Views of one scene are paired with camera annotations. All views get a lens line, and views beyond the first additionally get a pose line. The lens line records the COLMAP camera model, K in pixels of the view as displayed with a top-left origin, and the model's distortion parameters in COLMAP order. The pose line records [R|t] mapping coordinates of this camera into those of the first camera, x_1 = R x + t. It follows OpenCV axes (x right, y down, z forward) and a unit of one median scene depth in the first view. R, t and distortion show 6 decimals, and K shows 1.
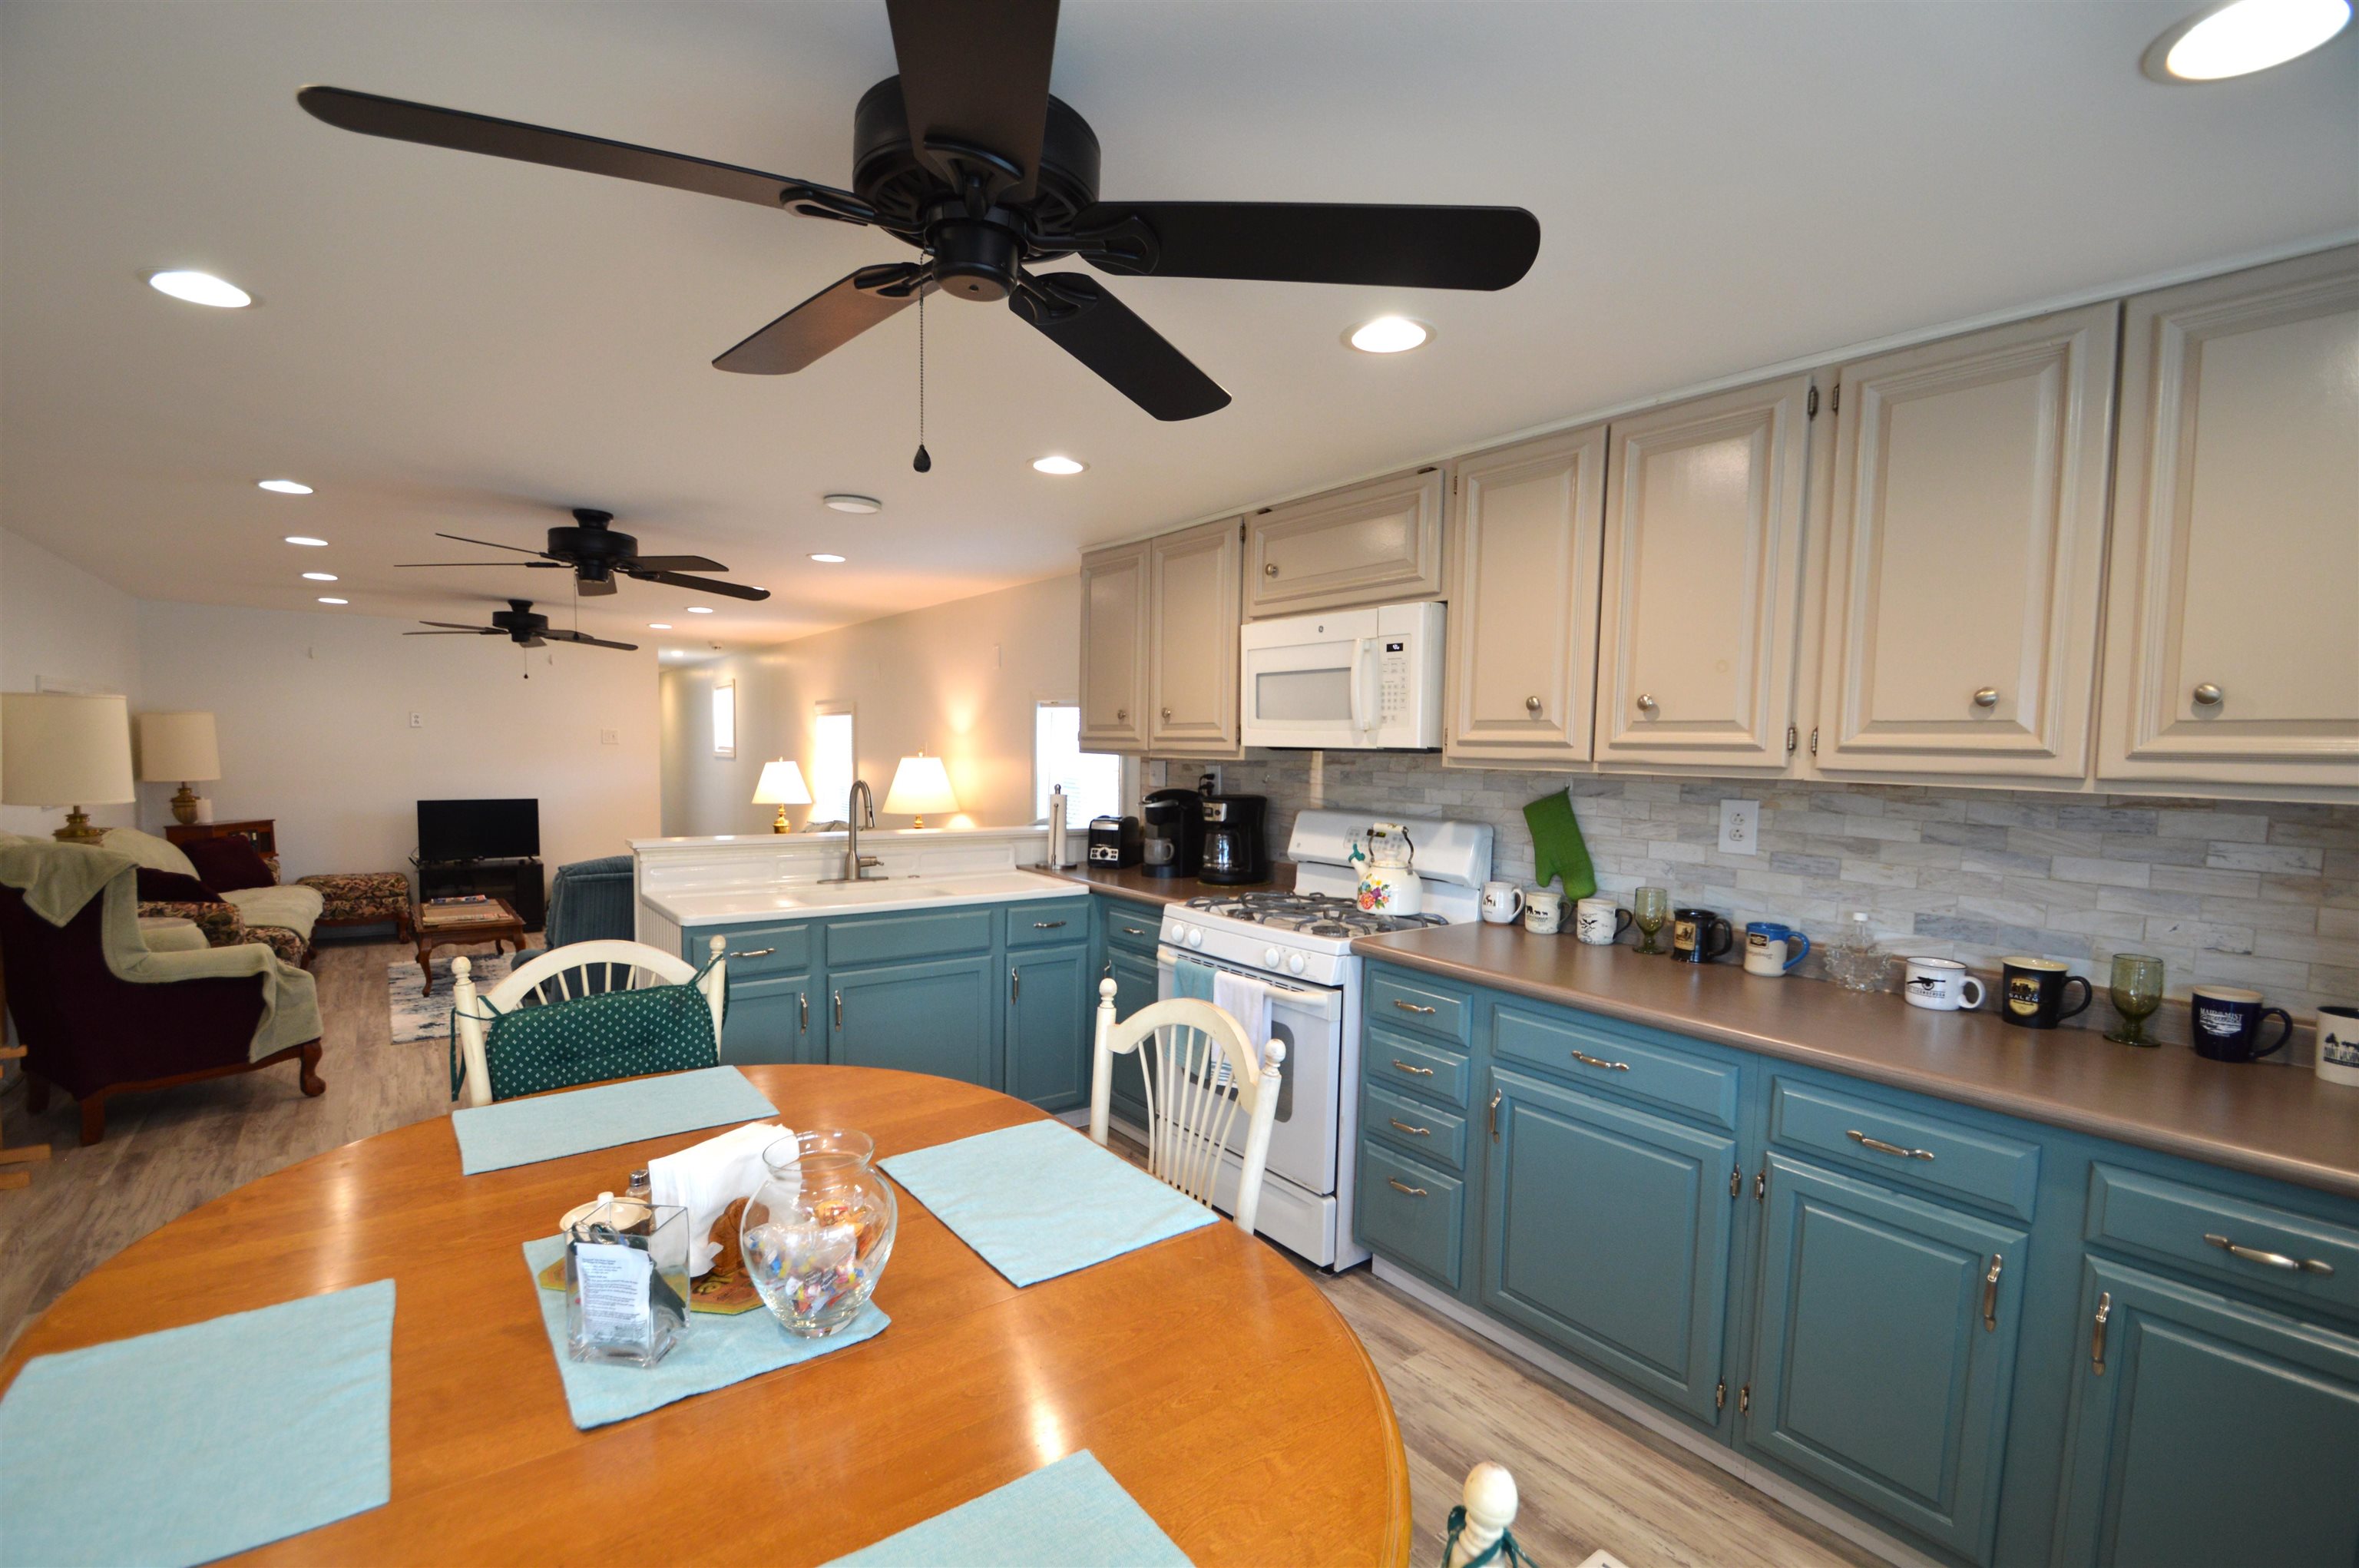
lens RADIAL K [[1048.9, 0, 1163.4], [0, 1048.9, 817.5], [0, 0, 1]] dist [0.017181, -0.019703]
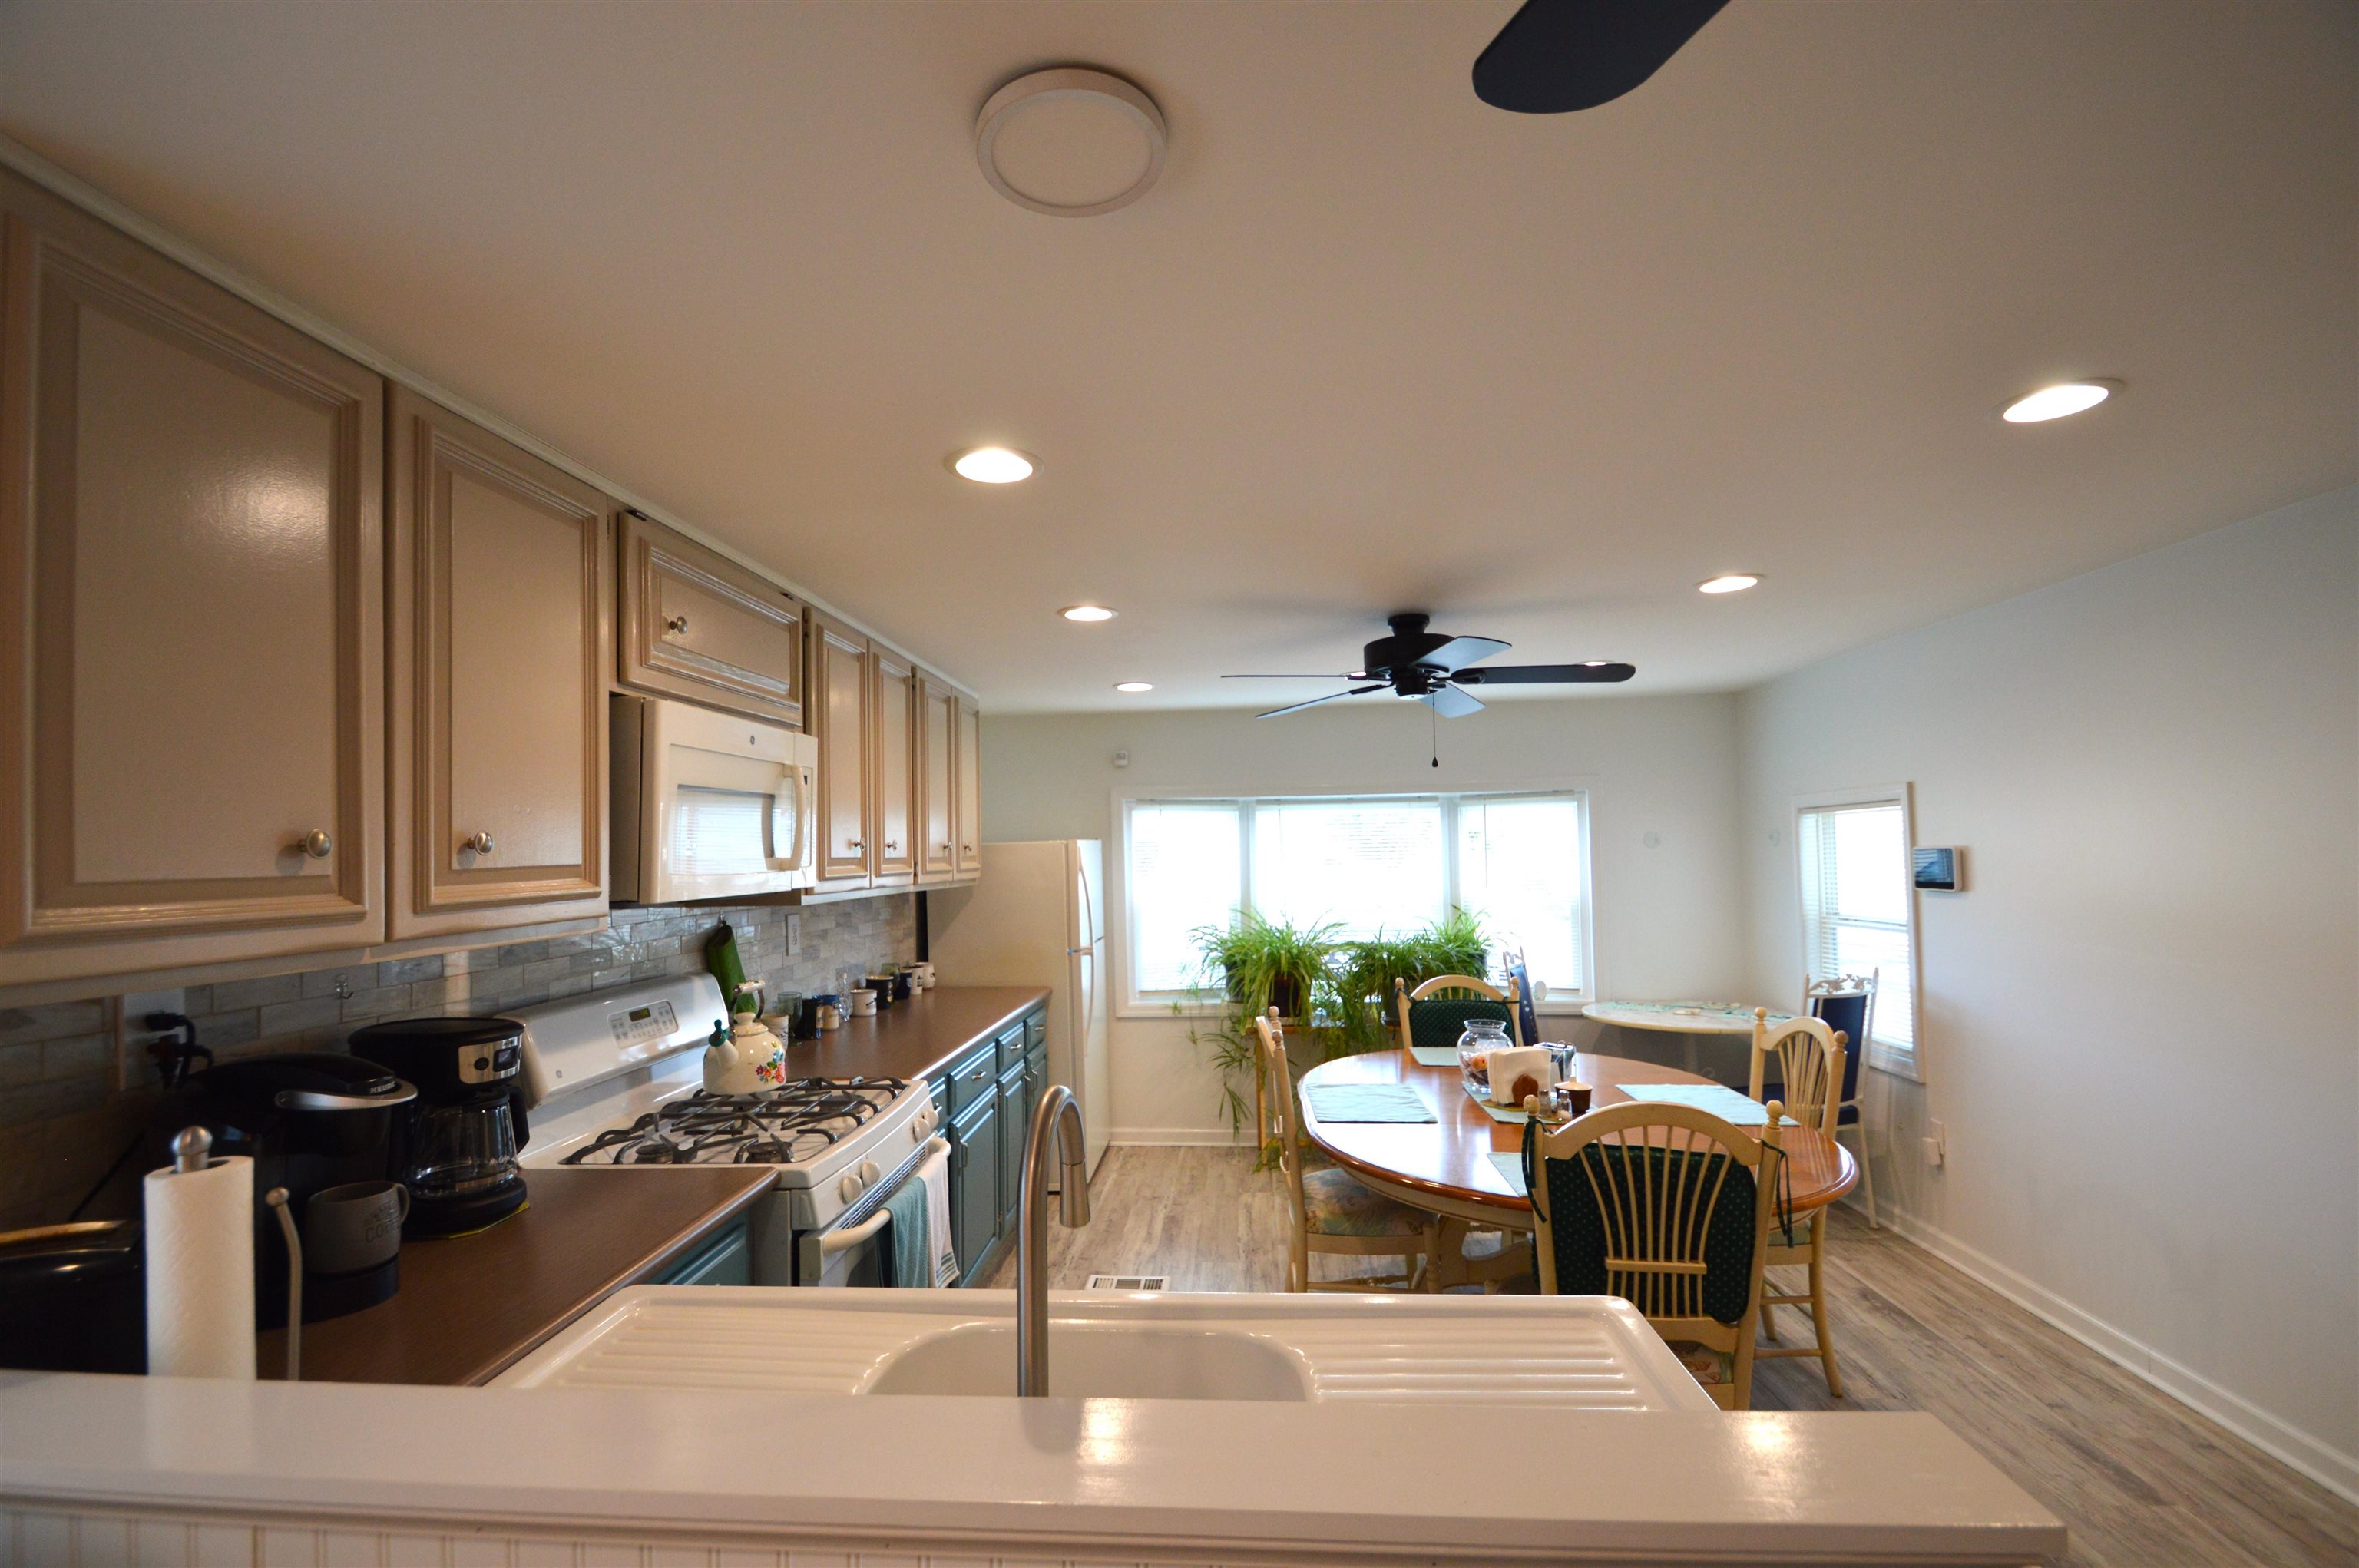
lens RADIAL K [[1048.9, 0, 1163.4], [0, 1048.9, 817.5], [0, 0, 1]] dist [0.017181, -0.019703]
pose [[-0.759923, 0.018840, 0.649740, -0.569308], [0.054930, 0.997866, 0.035311, -0.132024], [-0.647688, 0.062524, -0.759336, 1.378717]]
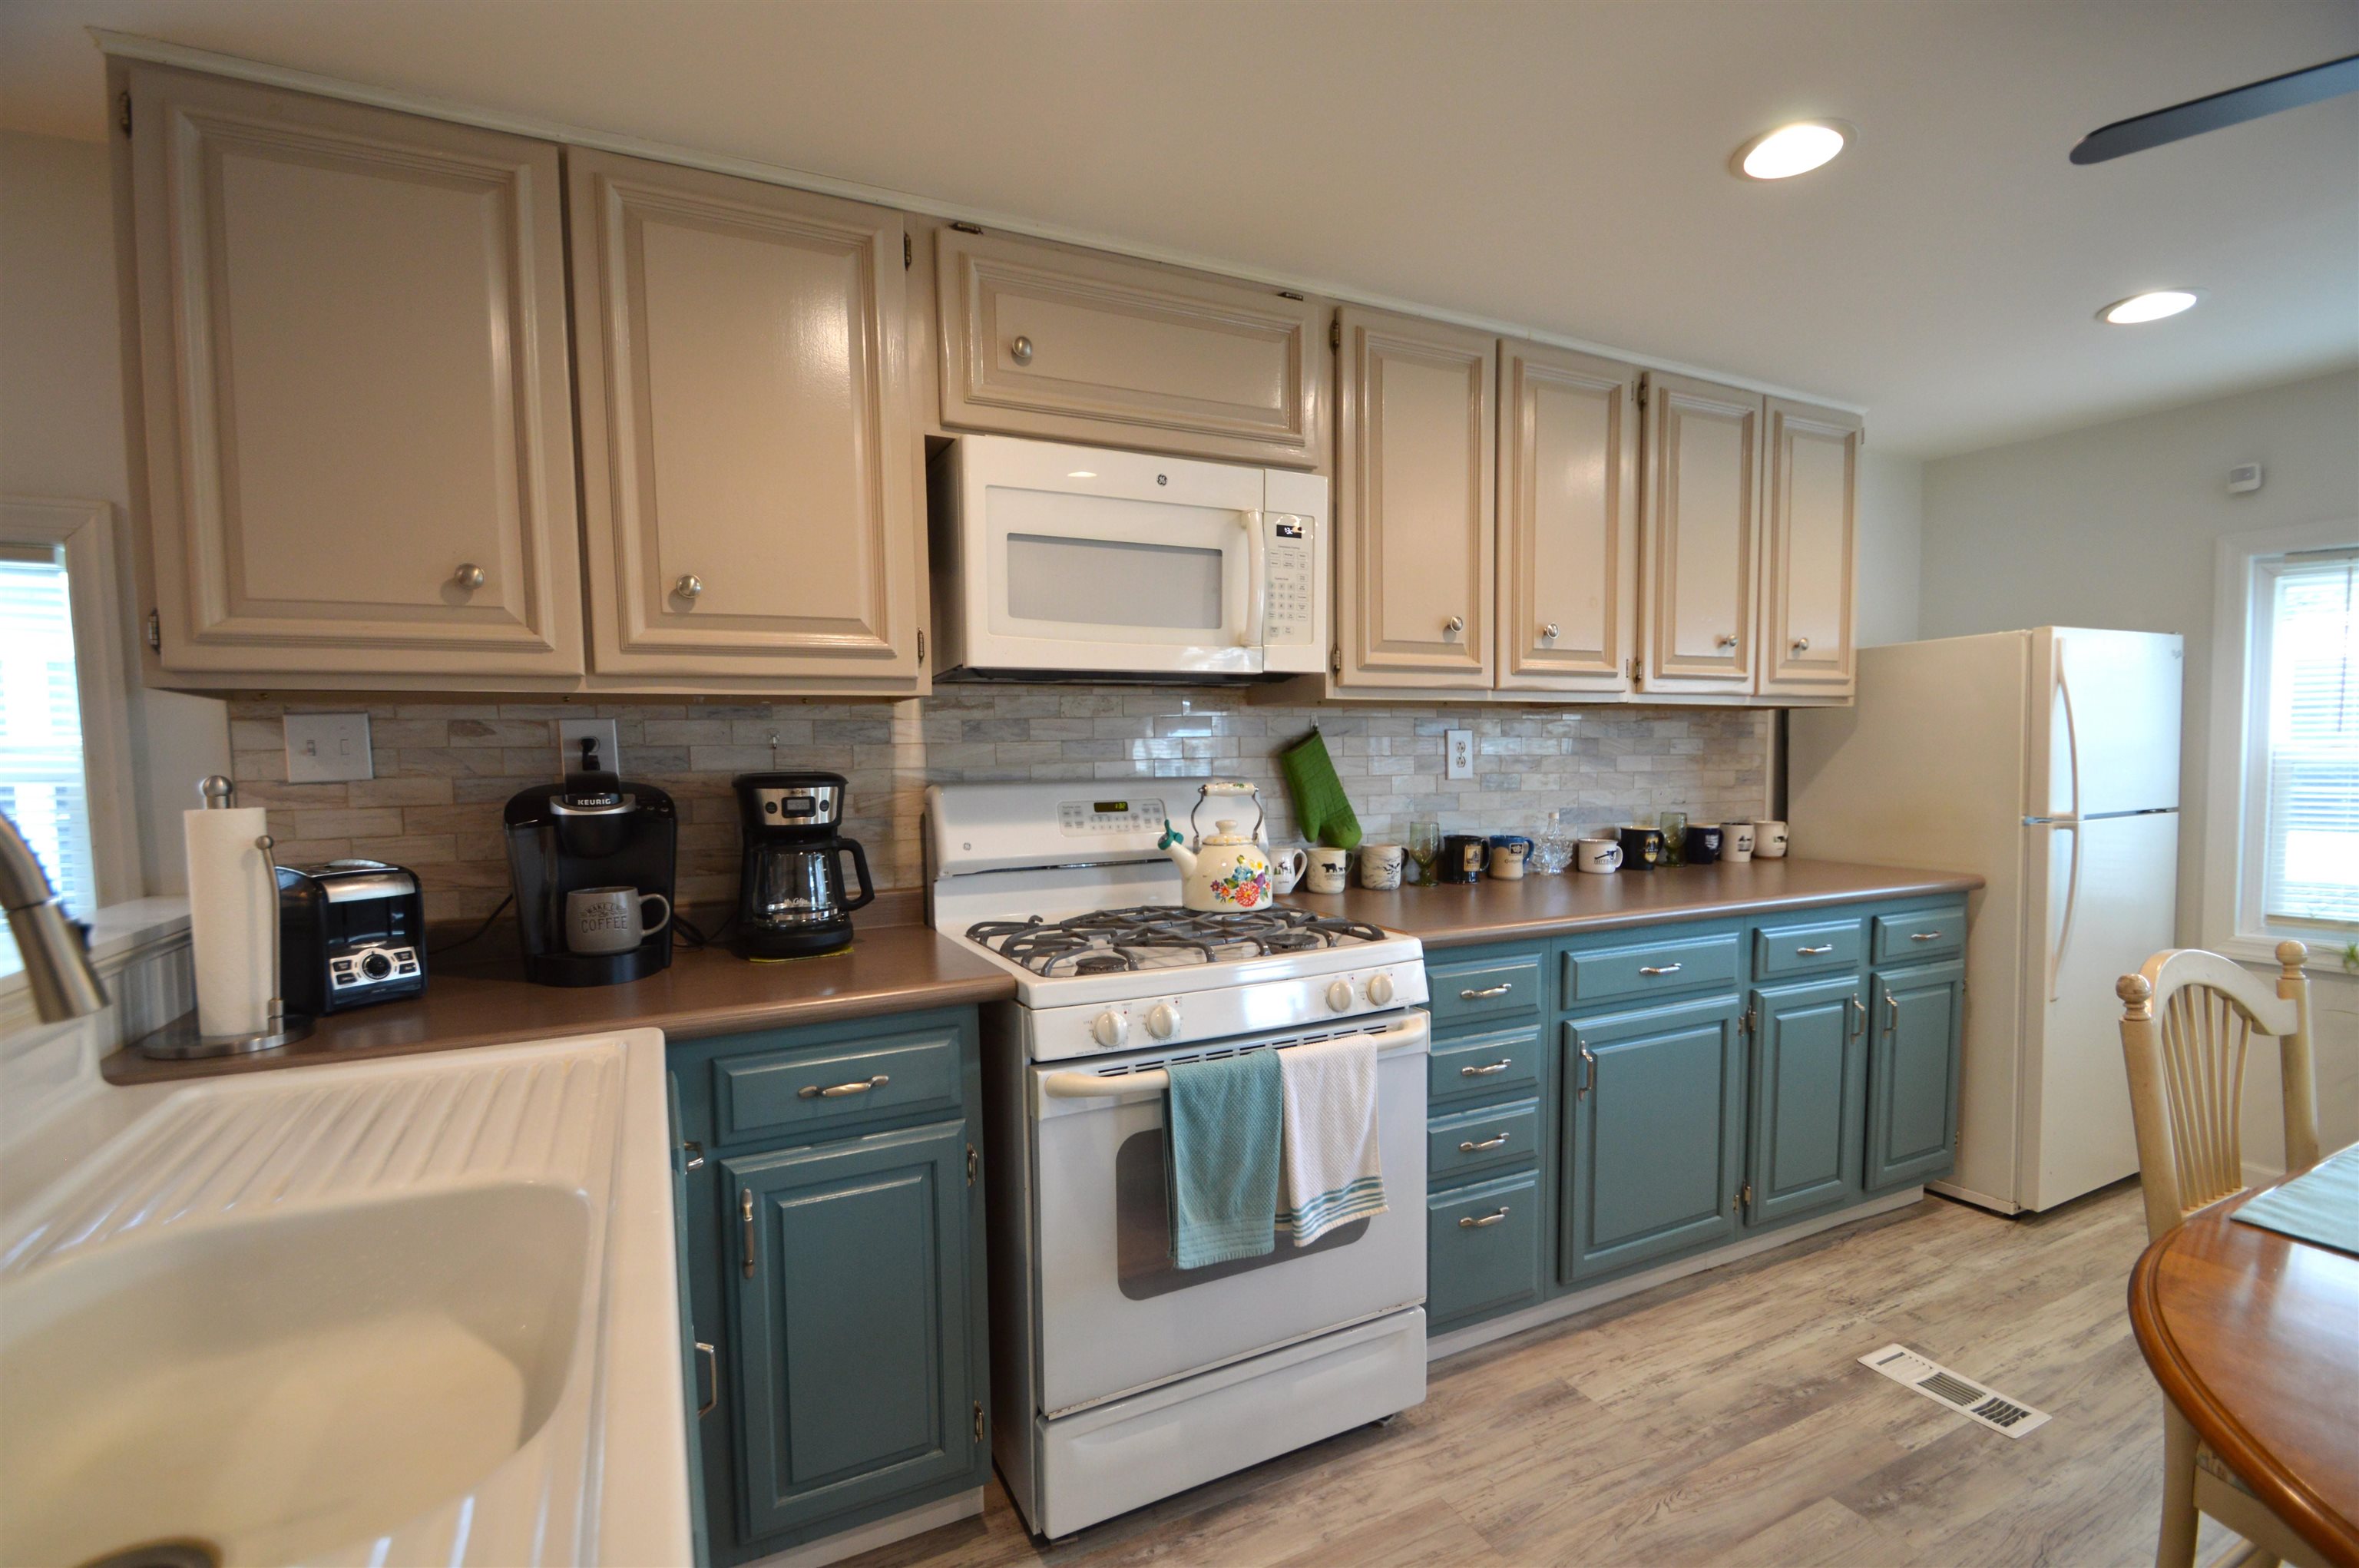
lens RADIAL K [[1048.9, 0, 1163.4], [0, 1048.9, 817.5], [0, 0, 1]] dist [0.017181, -0.019703]
pose [[0.172566, -0.081508, 0.981620, -0.475404], [0.087423, 0.993905, 0.067160, -0.021372], [-0.981111, 0.074227, 0.178640, 0.895376]]
